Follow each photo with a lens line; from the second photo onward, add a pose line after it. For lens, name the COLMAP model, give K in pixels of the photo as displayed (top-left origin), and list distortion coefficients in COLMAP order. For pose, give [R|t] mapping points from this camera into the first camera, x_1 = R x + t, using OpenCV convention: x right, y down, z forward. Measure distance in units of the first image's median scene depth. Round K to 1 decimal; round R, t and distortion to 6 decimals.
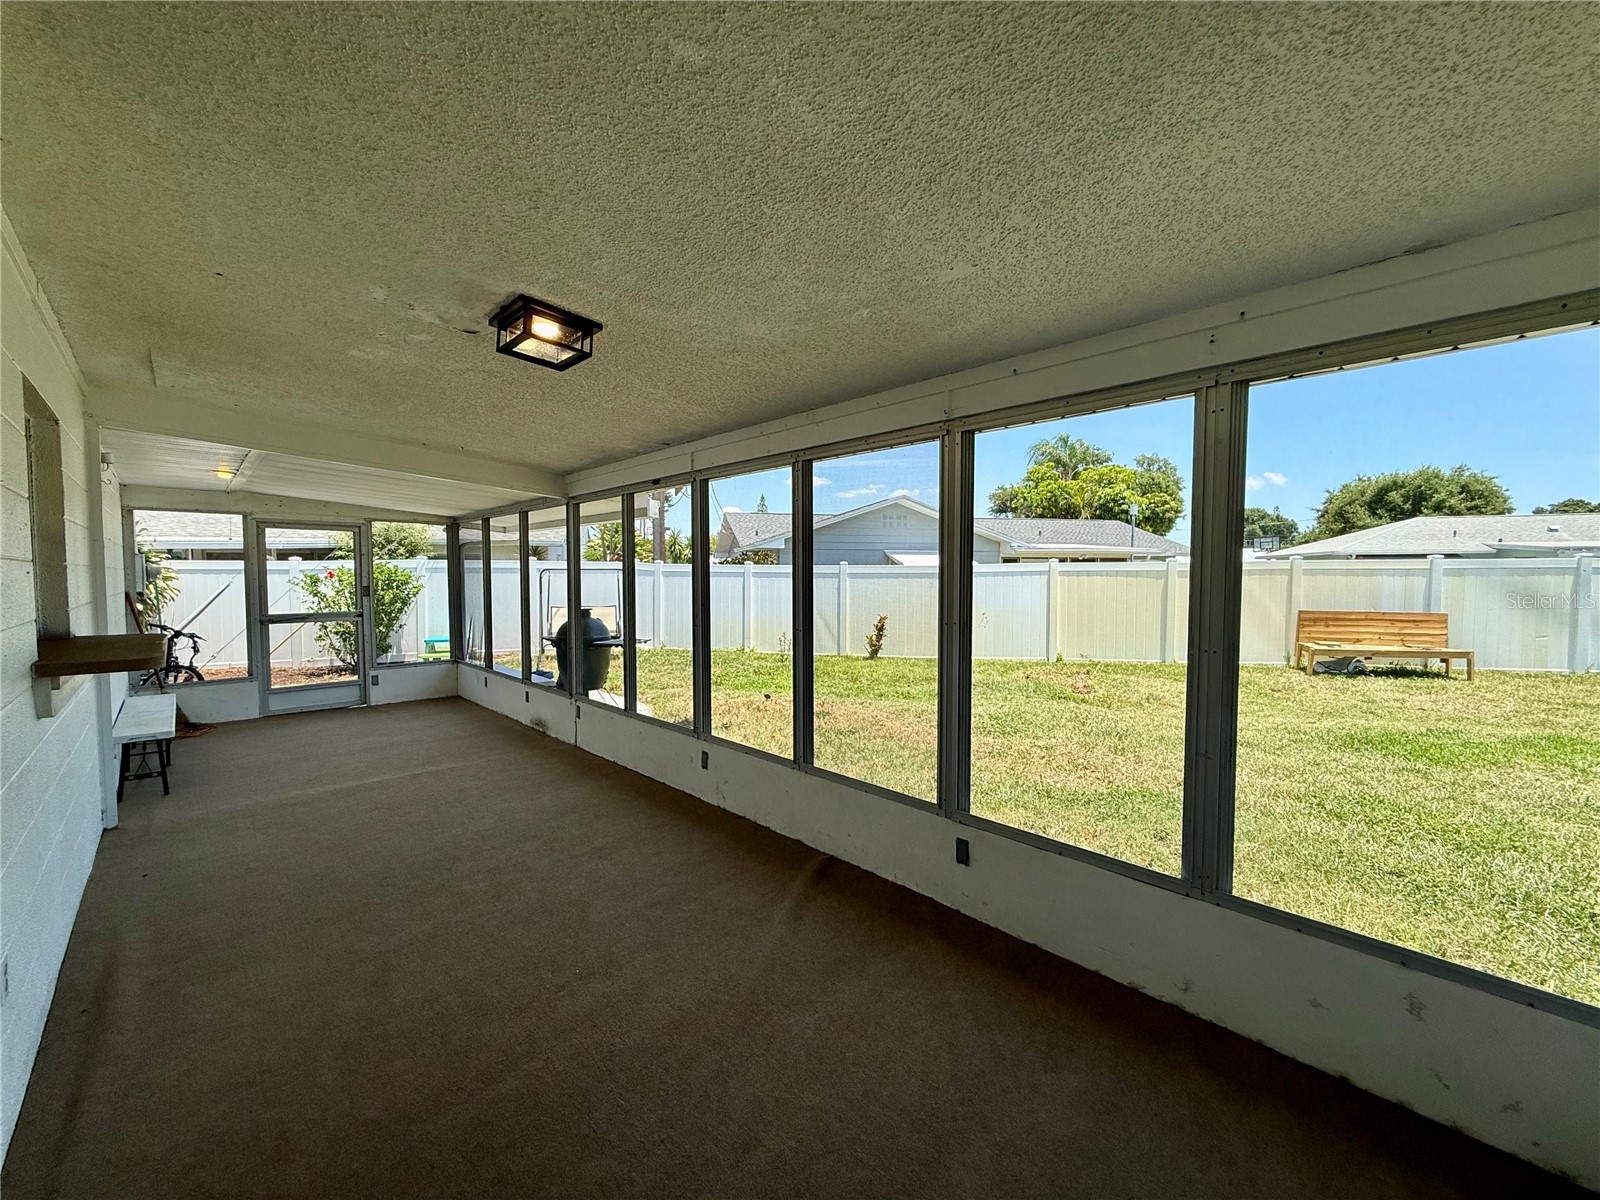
lens RADIAL K [[638.9, 0, 796.2], [0, 638.9, 608.8], [0, 0, 1]] dist [0.000994, 0.000255]
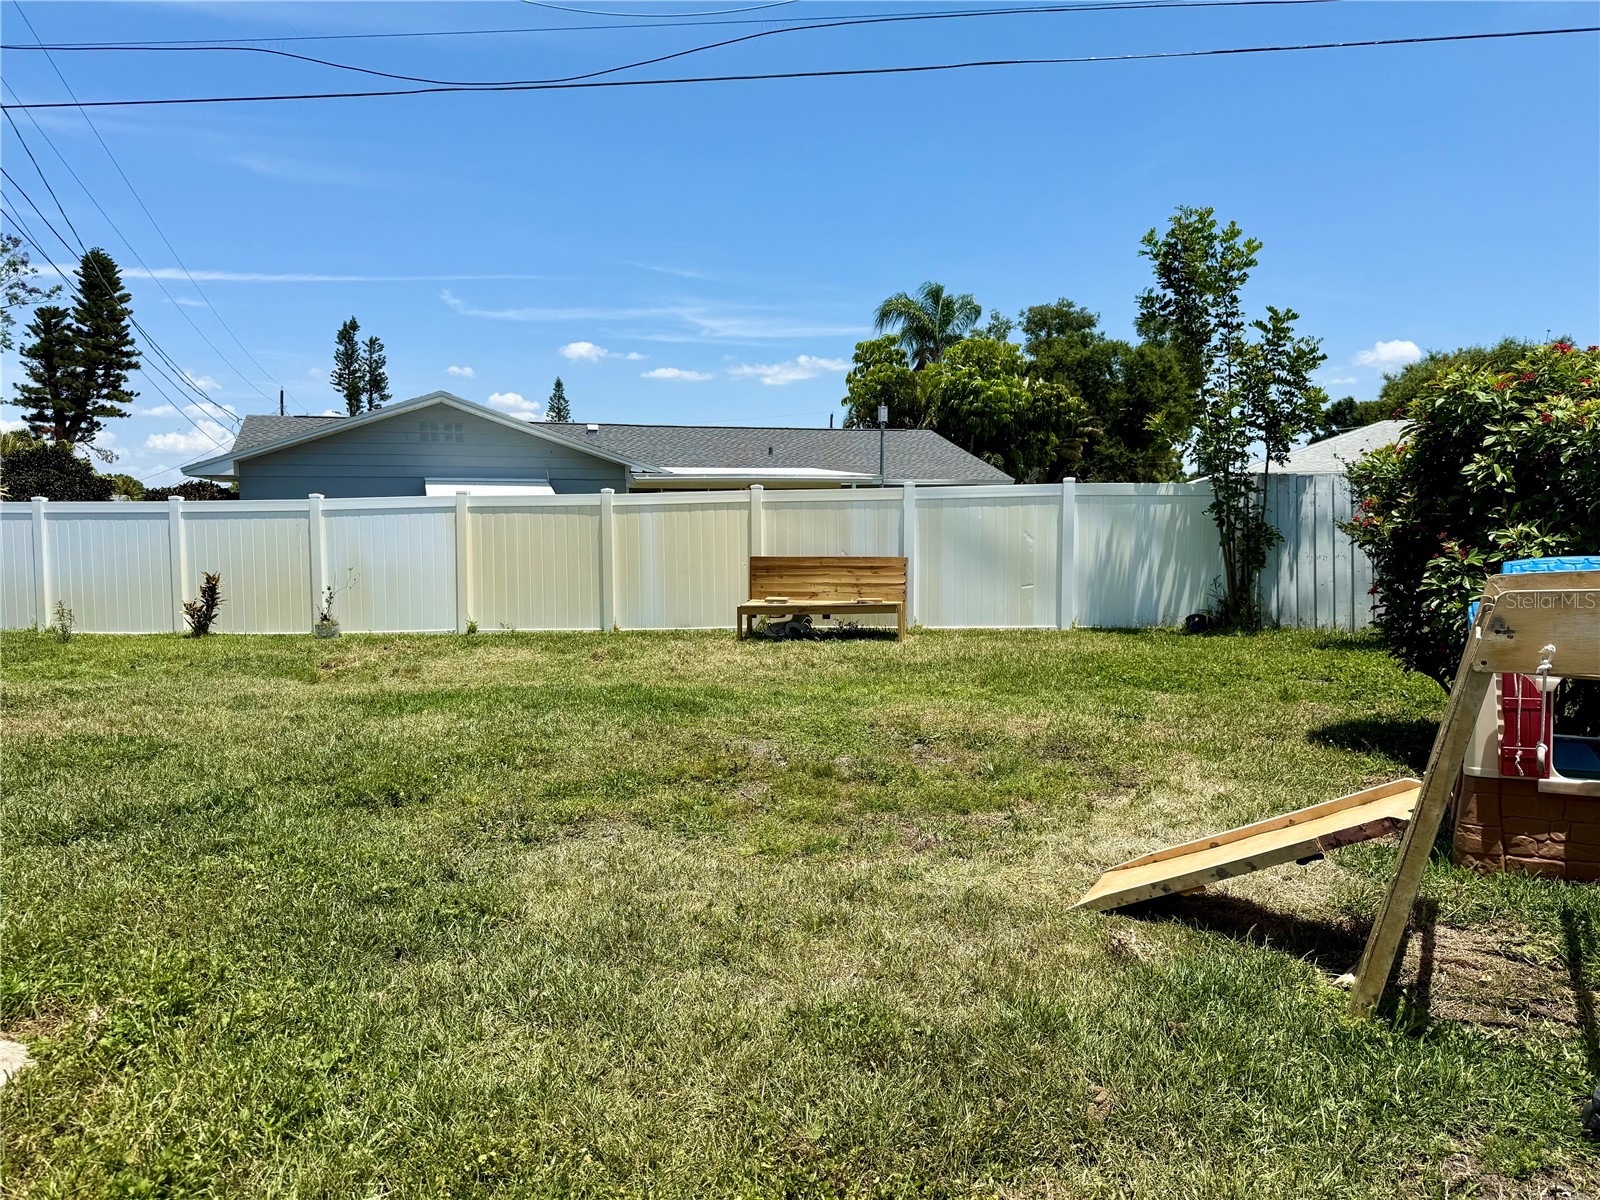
lens RADIAL K [[1104.9, 0, 800.0], [0, 1104.9, 600.0], [0, 0, 1]] dist [0.004826, 0.000882]
pose [[0.993442, -0.019350, 0.112684, 0.685042], [0.016666, 0.999556, 0.024716, 0.022686], [-0.113112, -0.022676, 0.993323, -0.294353]]
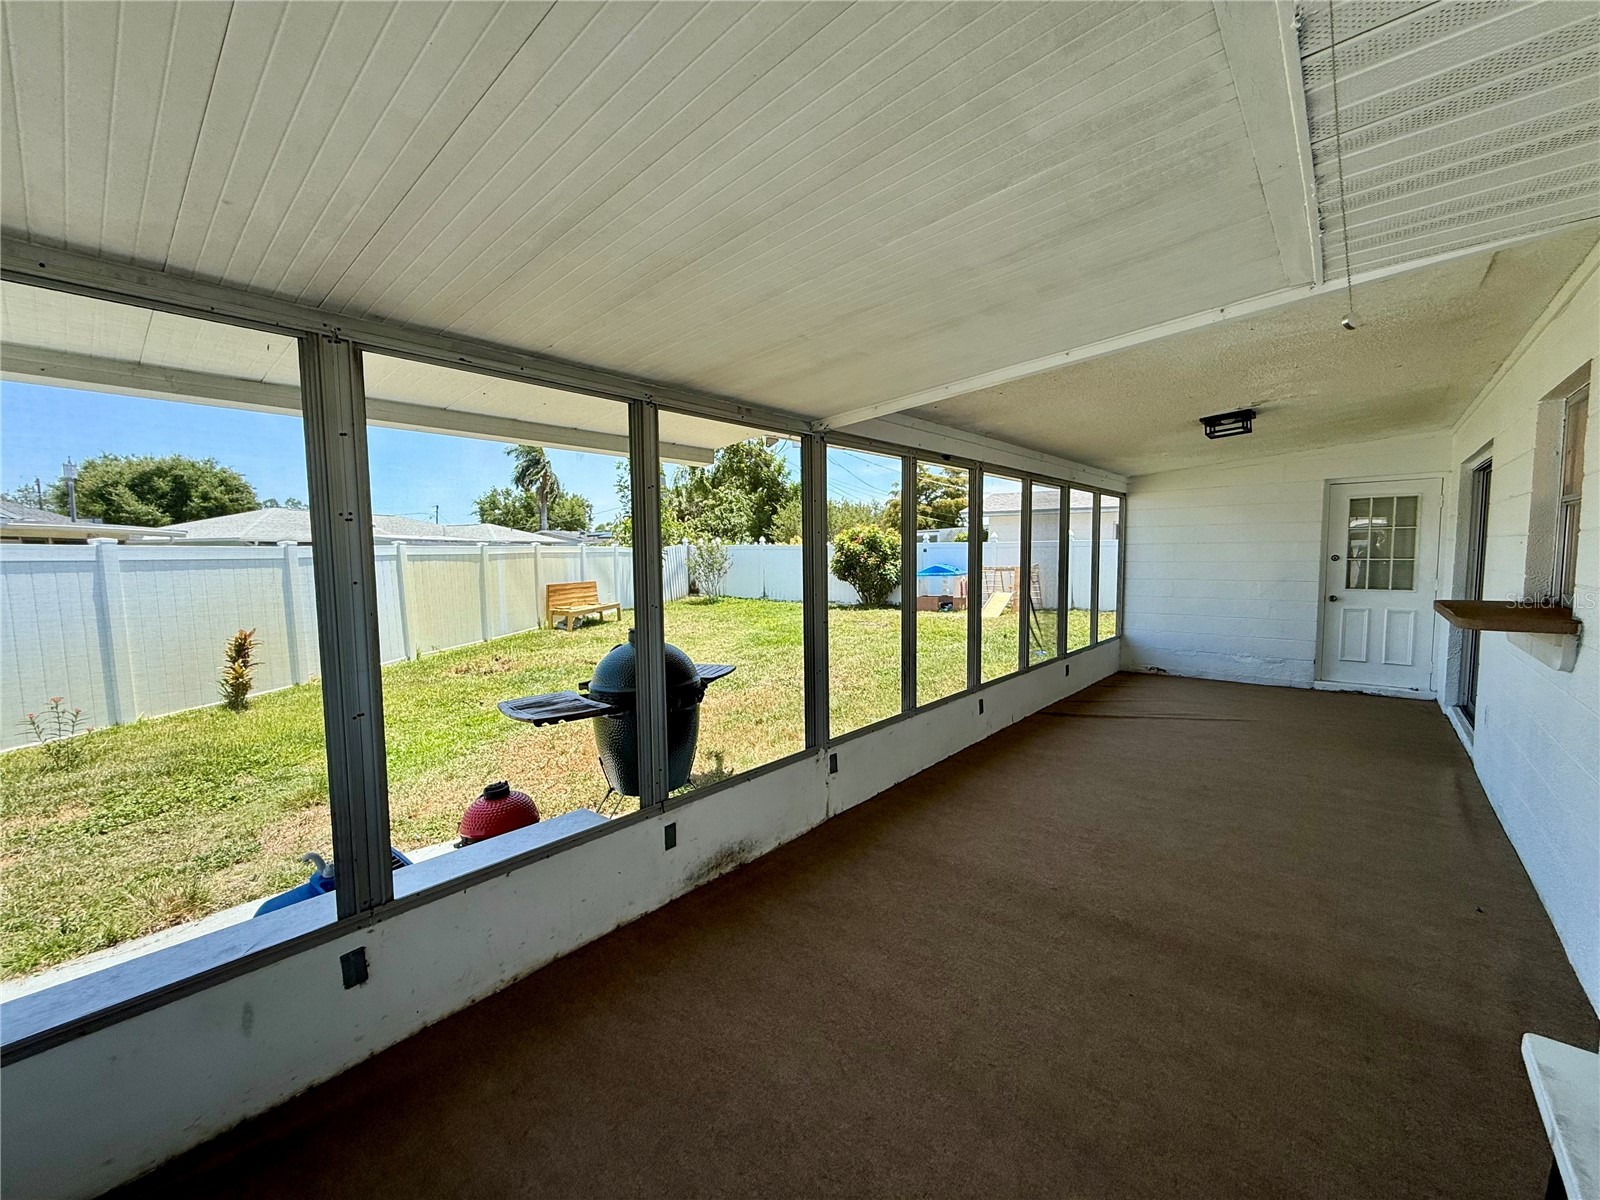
lens RADIAL K [[638.7, 0, 795.9], [0, 638.7, 600.2], [0, 0, 1]] dist [0.001383, 0.000150]
pose [[-0.071122, -0.068897, 0.995085, -0.526185], [0.065483, 0.995137, 0.073581, -0.027946], [-0.995316, 0.070395, -0.066265, 0.578771]]
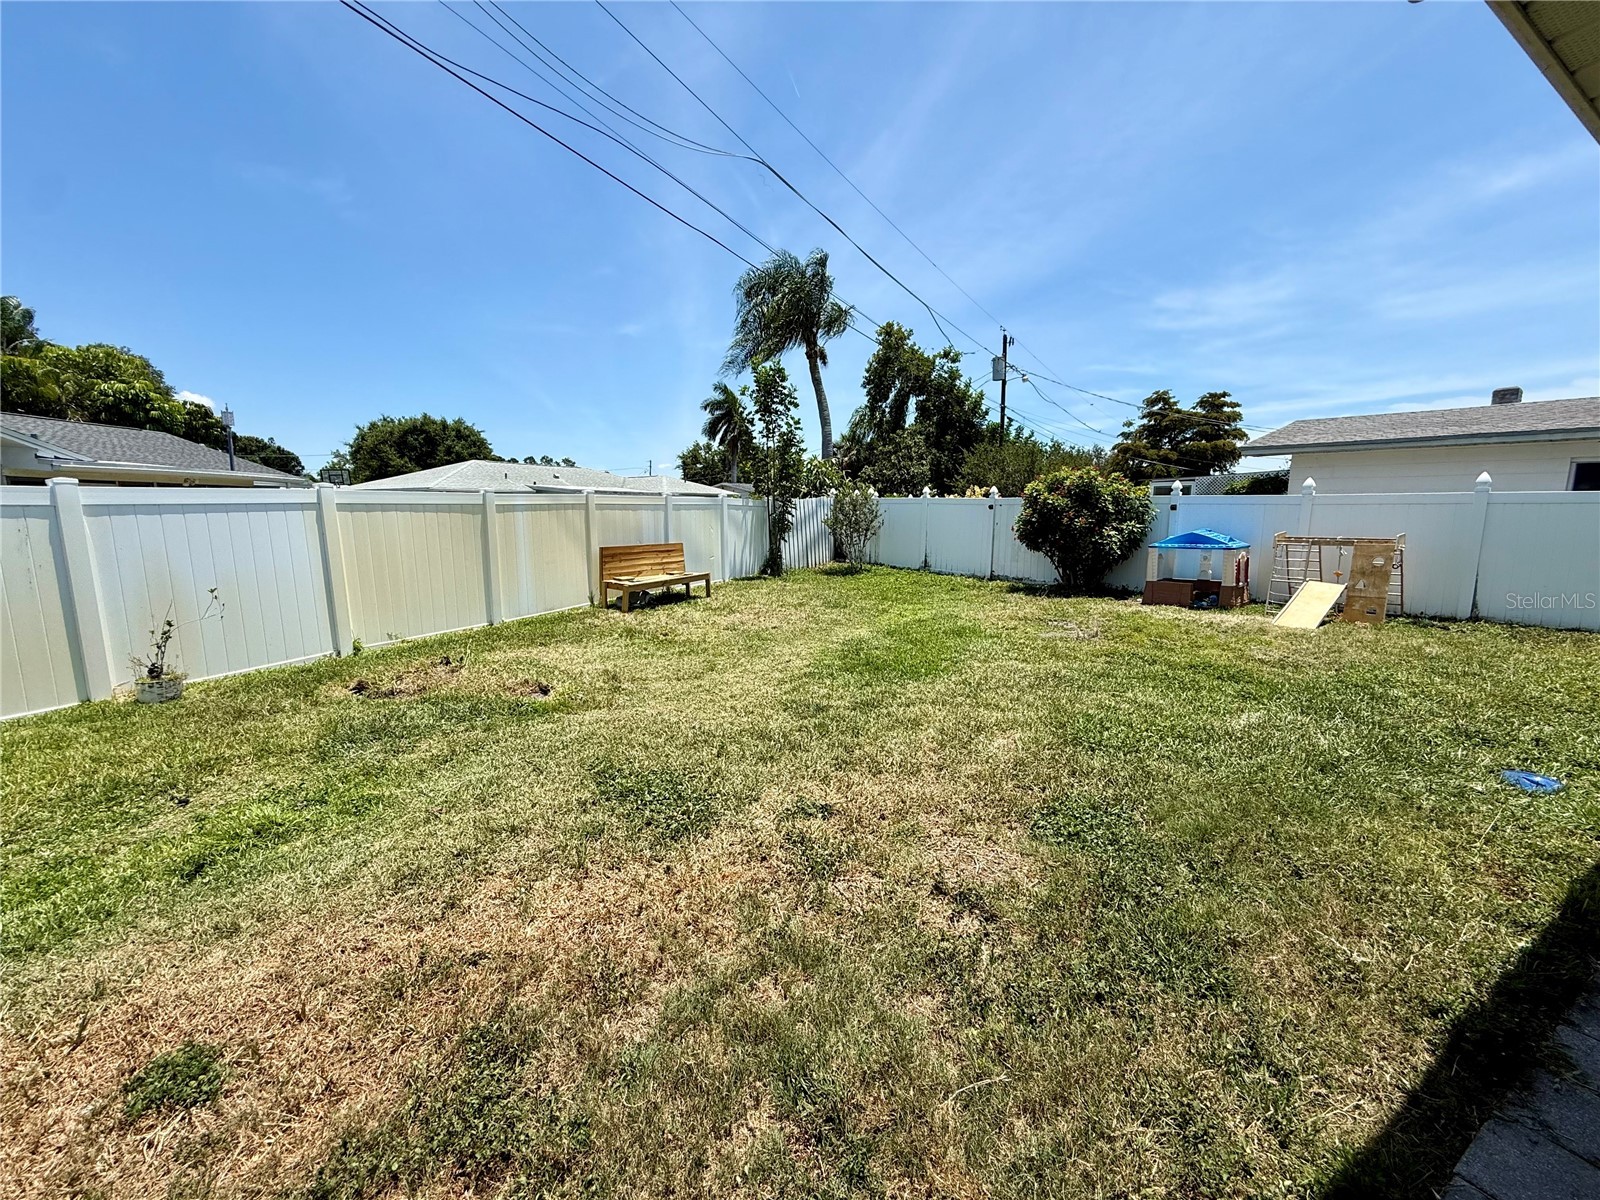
lens RADIAL K [[638.9, 0, 796.2], [0, 638.9, 608.8], [0, 0, 1]] dist [0.000994, 0.000255]
pose [[0.237542, -0.144825, 0.960521, -0.075791], [0.049620, 0.989341, 0.136899, -0.022083], [-0.970109, 0.015142, 0.242196, 0.477515]]
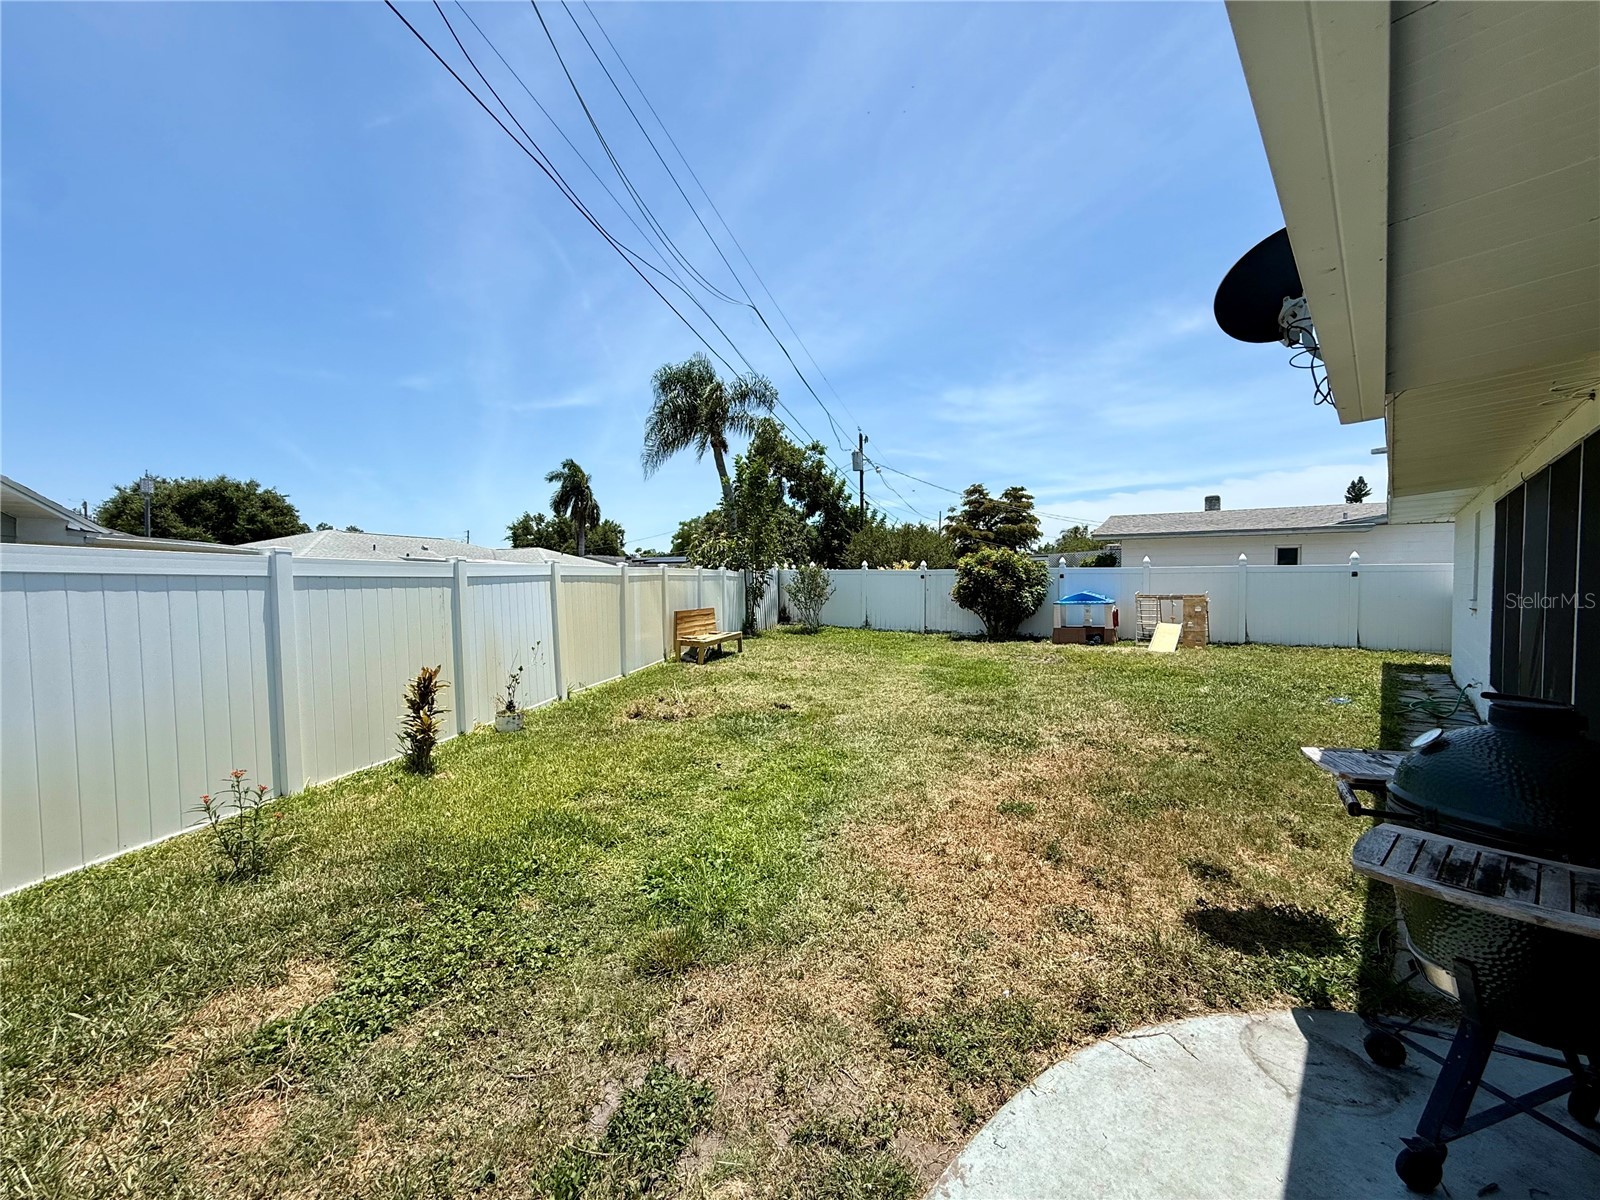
lens RADIAL K [[638.9, 0, 796.2], [0, 638.9, 608.8], [0, 0, 1]] dist [0.000994, 0.000255]
pose [[-0.047824, -0.039784, 0.998063, -0.358289], [0.059115, 0.997342, 0.042588, -0.036760], [-0.997105, 0.061037, -0.045345, 0.822268]]
